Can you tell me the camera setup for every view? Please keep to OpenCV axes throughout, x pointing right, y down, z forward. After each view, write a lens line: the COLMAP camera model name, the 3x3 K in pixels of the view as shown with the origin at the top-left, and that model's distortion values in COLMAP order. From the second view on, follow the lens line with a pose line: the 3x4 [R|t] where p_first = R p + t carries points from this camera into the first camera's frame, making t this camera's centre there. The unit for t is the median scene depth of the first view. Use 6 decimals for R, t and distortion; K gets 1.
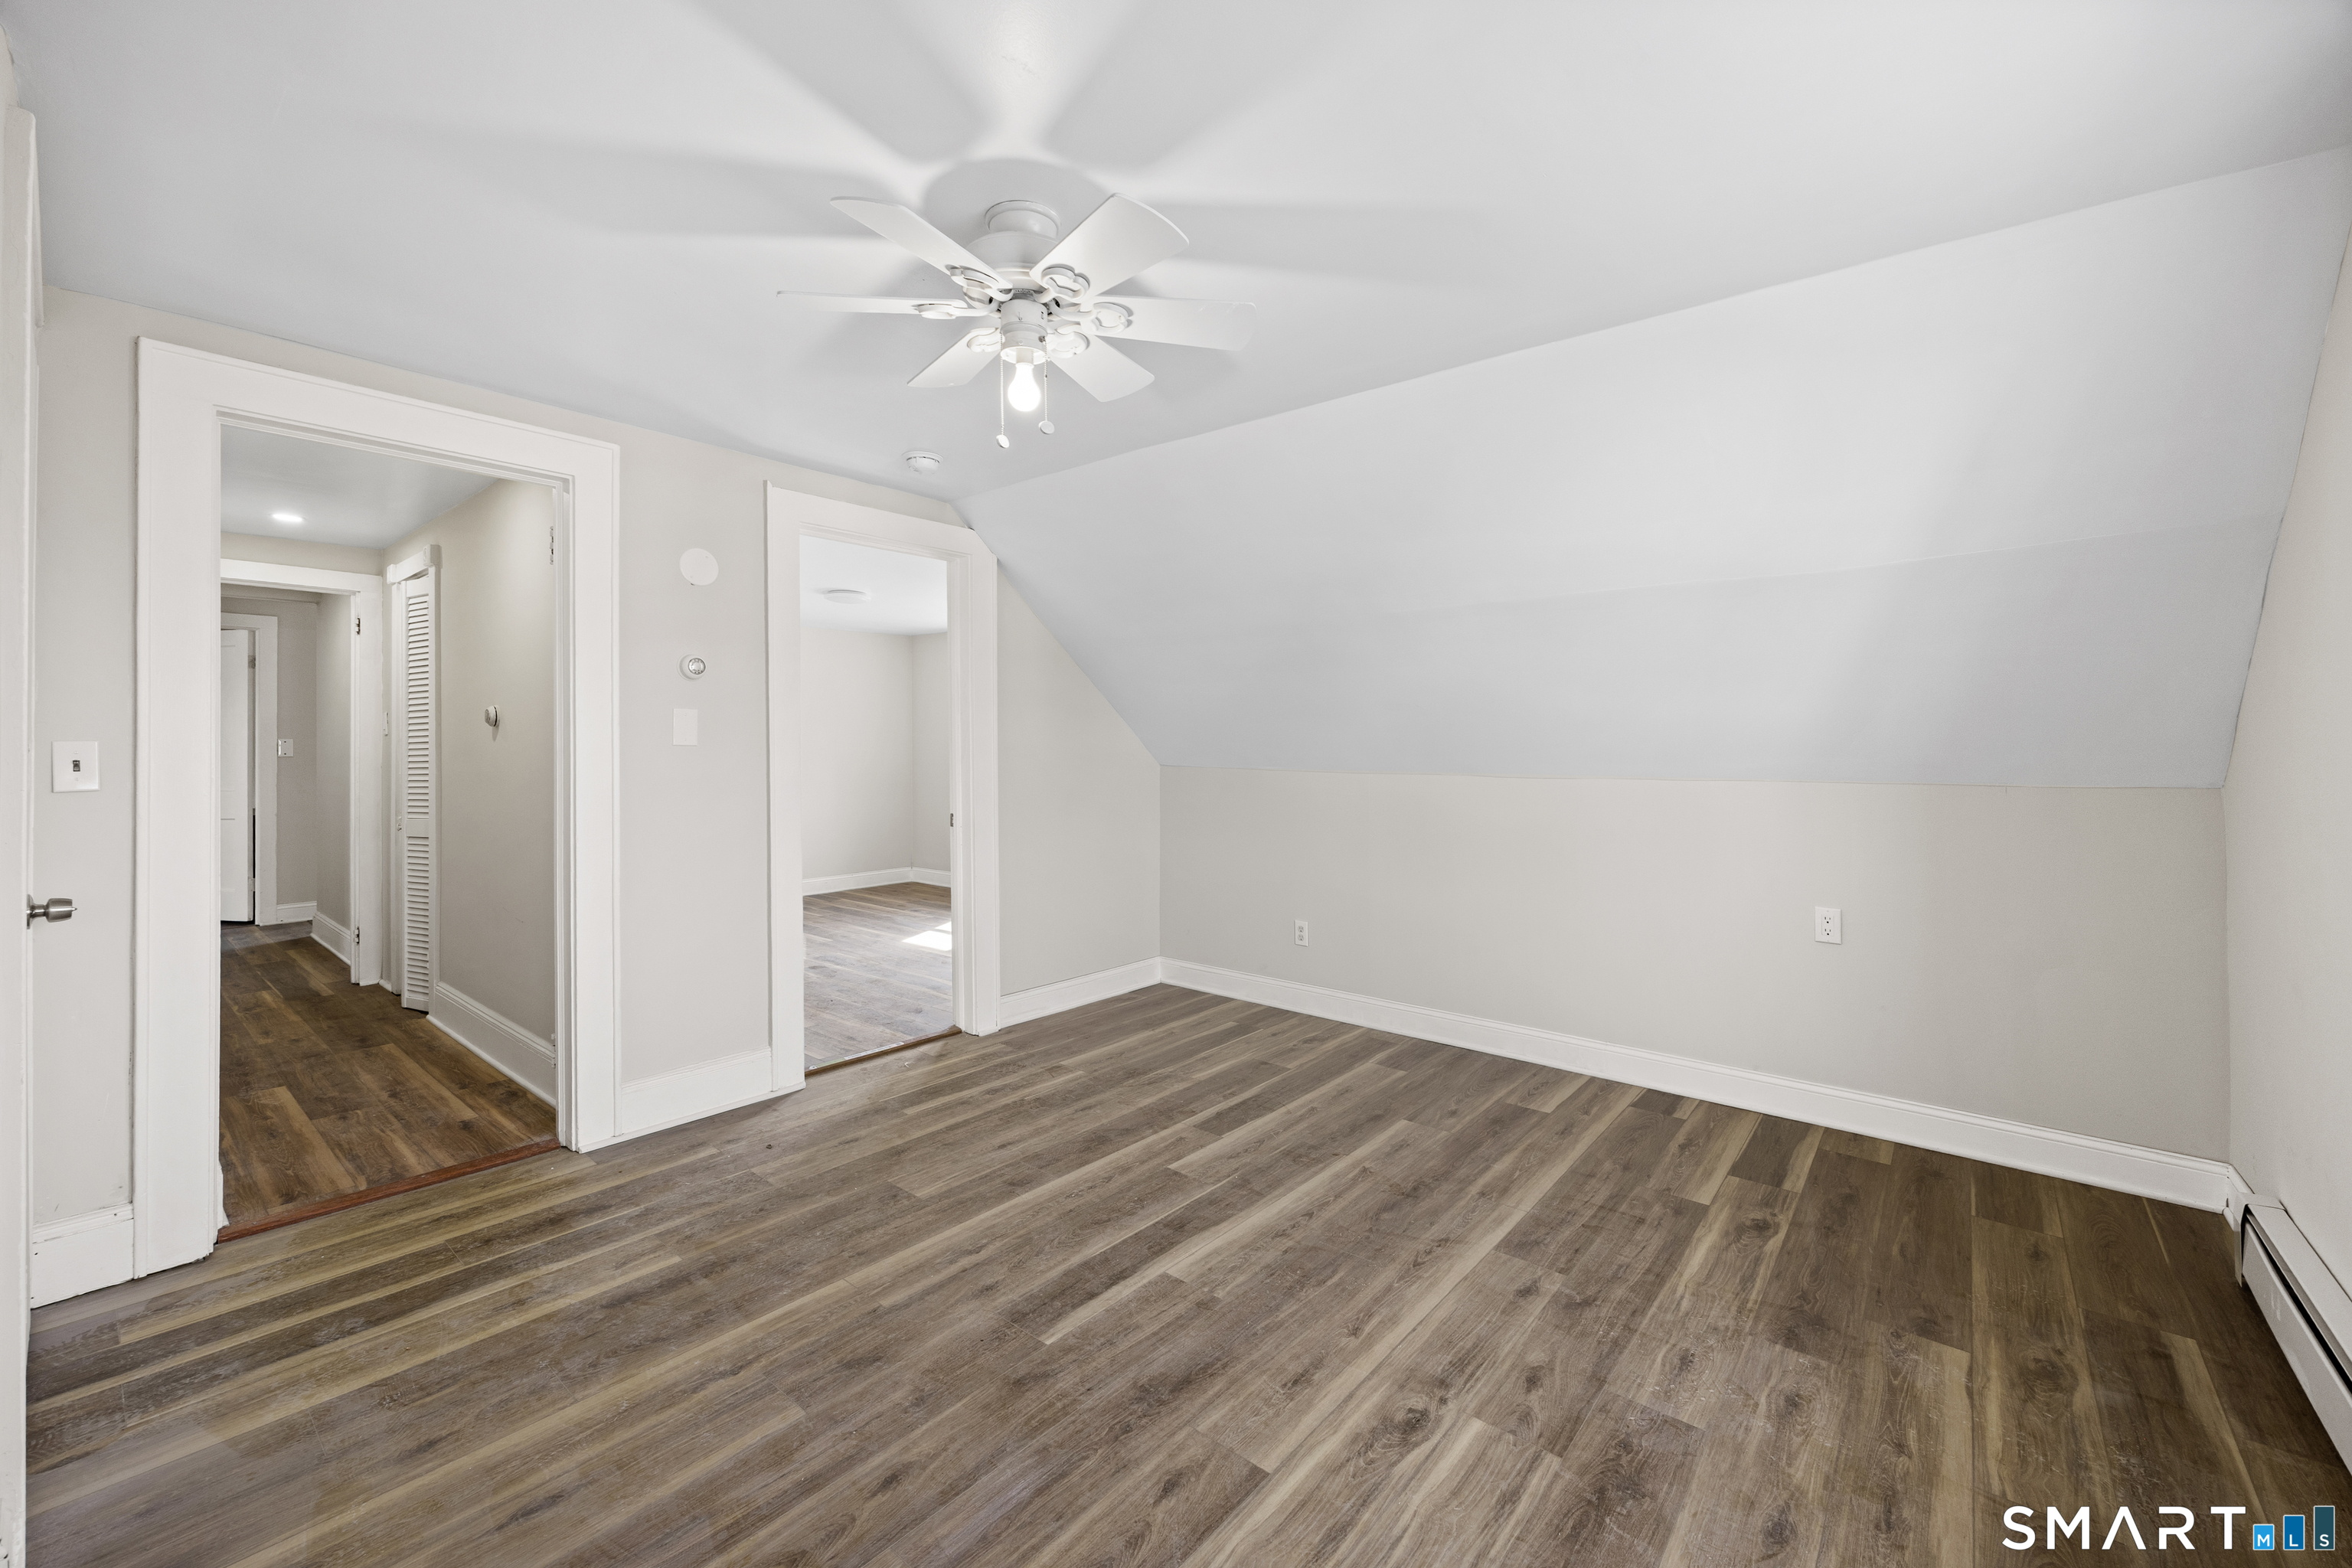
lens RADIAL K [[944.8, 0, 1172.5], [0, 944.8, 724.3], [0, 0, 1]] dist [0.000304, 0.000209]
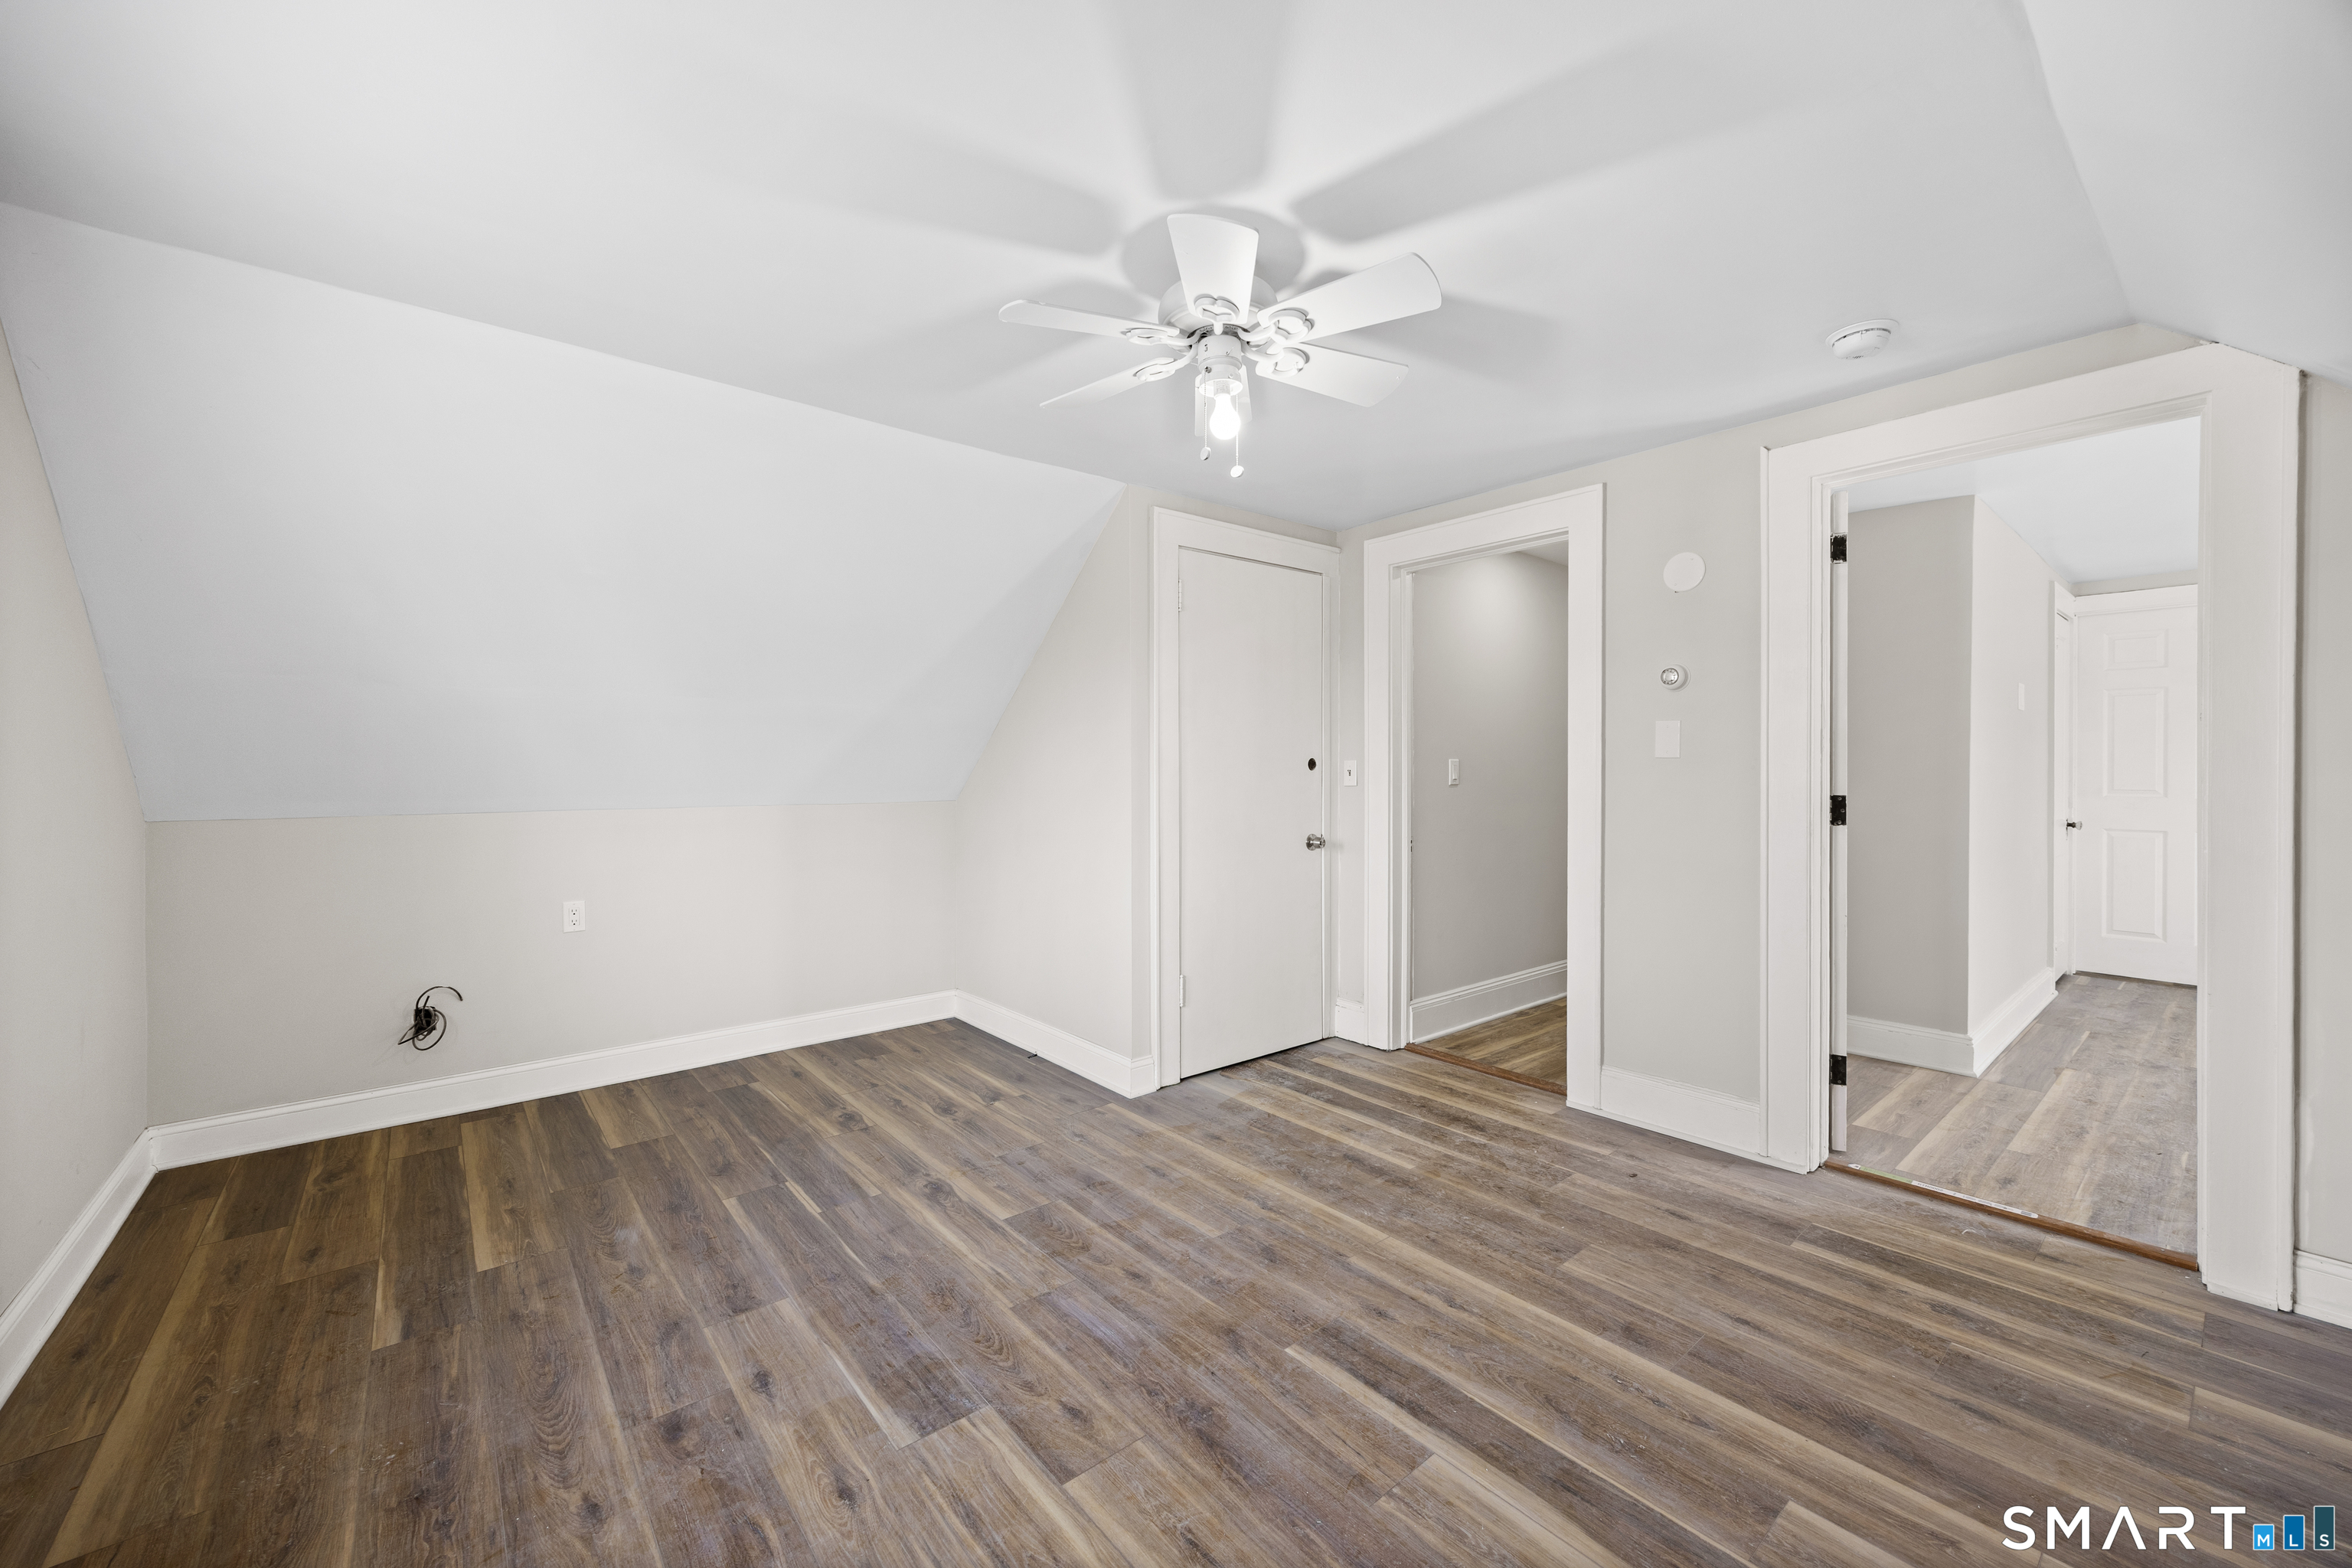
lens RADIAL K [[906.7, 0, 1172.5], [0, 906.7, 780.4], [0, 0, 1]] dist [0.000816, 0.000076]
pose [[-0.176262, 0.010646, -0.984286, 0.690183], [0.029001, 0.999564, 0.005618, 0.035822], [0.983916, -0.027555, -0.176494, 0.888917]]
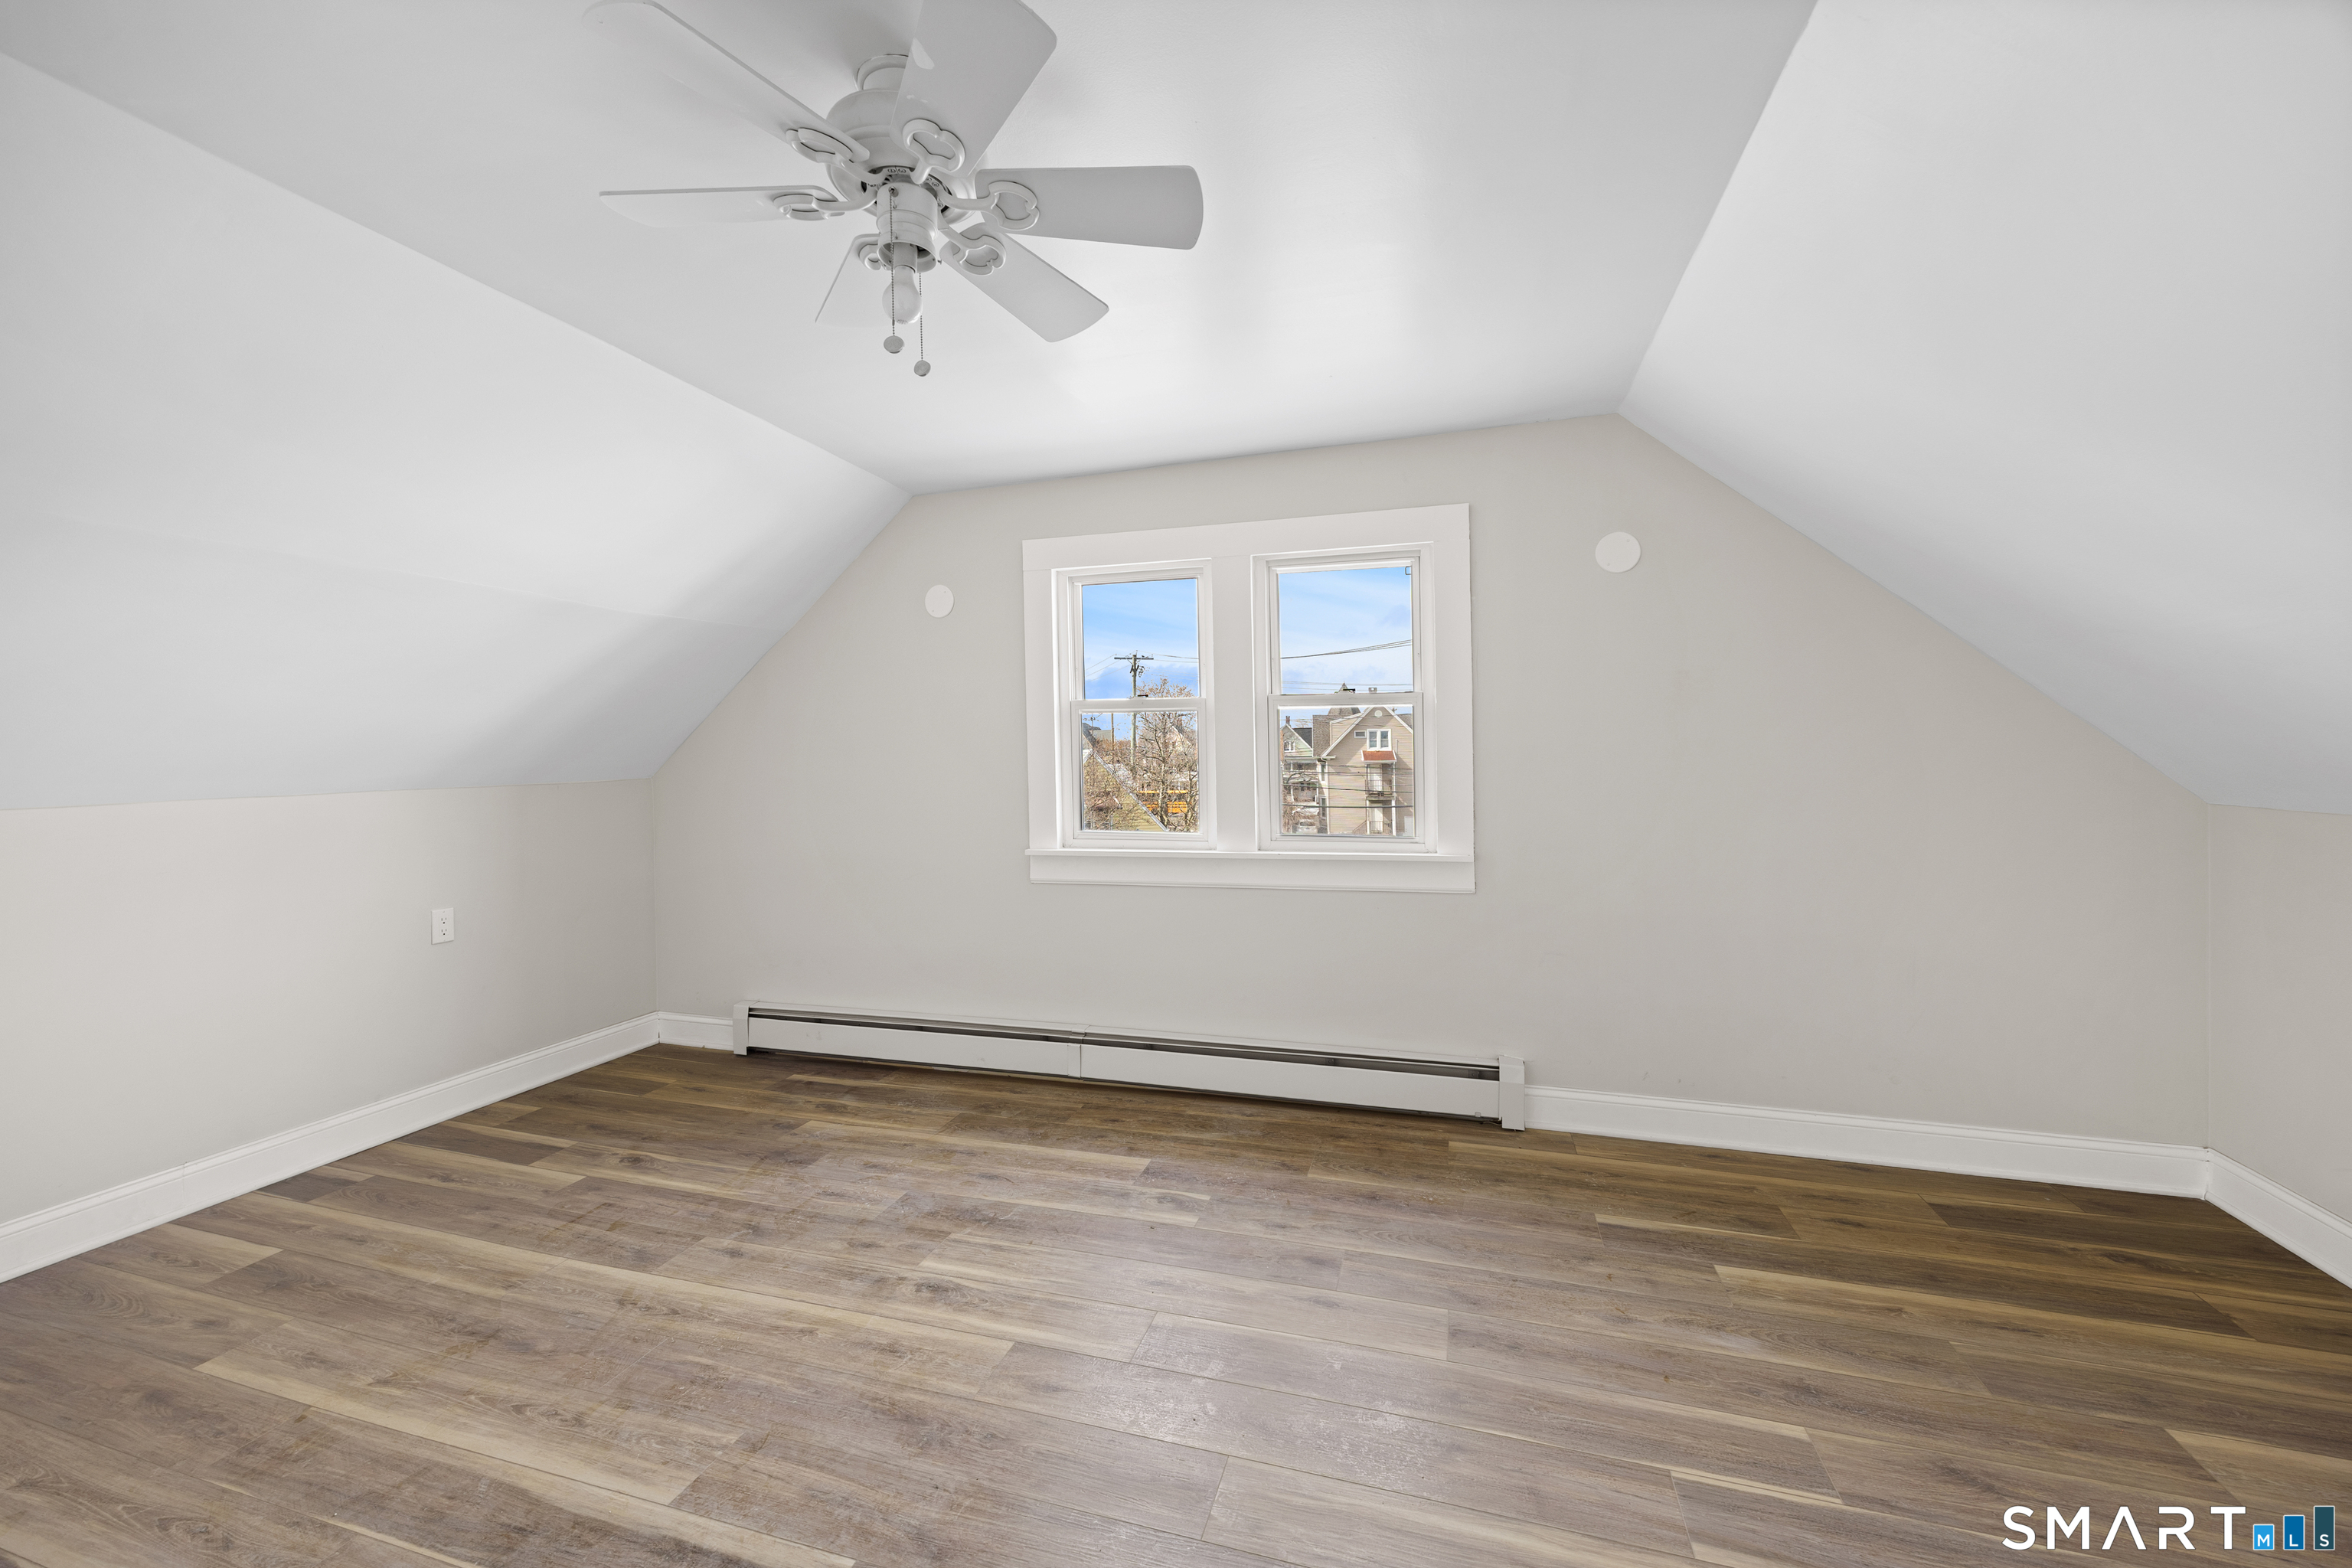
lens RADIAL K [[944.8, 0, 1172.5], [0, 944.8, 724.3], [0, 0, 1]] dist [0.000304, 0.000209]
pose [[-0.390221, 0.025907, 0.920357, -0.767670], [-0.013526, 0.999335, -0.033865, 0.021560], [-0.920622, -0.025663, -0.389611, 0.894359]]
